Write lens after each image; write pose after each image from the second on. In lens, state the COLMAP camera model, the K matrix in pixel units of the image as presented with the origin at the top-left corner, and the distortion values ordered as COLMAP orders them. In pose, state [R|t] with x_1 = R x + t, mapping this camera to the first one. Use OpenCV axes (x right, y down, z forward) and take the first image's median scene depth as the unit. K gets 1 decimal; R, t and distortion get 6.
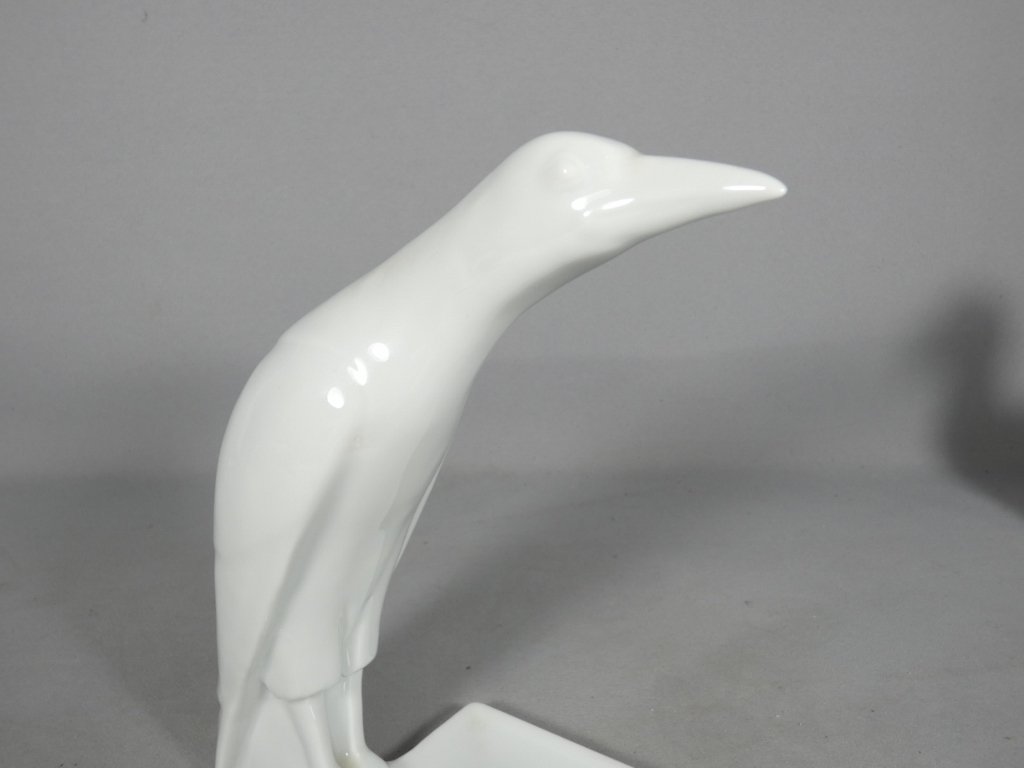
lens RADIAL K [[882.9, 0, 512.0], [0, 882.9, 384.0], [0, 0, 1]] dist [-0.011448, -0.020132]
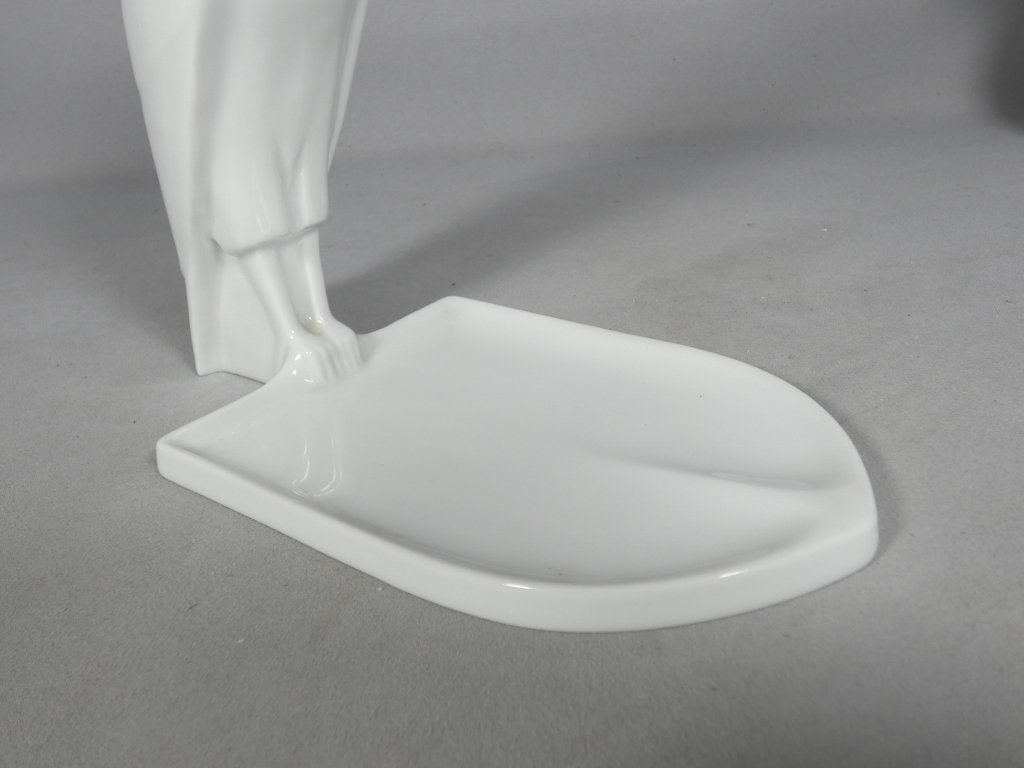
lens RADIAL K [[882.9, 0, 512.0], [0, 882.9, 384.0], [0, 0, 1]] dist [-0.011448, -0.020132]
pose [[0.994886, -0.049621, -0.087979, 0.131636], [0.067351, 0.975008, 0.211714, 0.301731], [0.075275, -0.216556, 0.973364, 0.012231]]
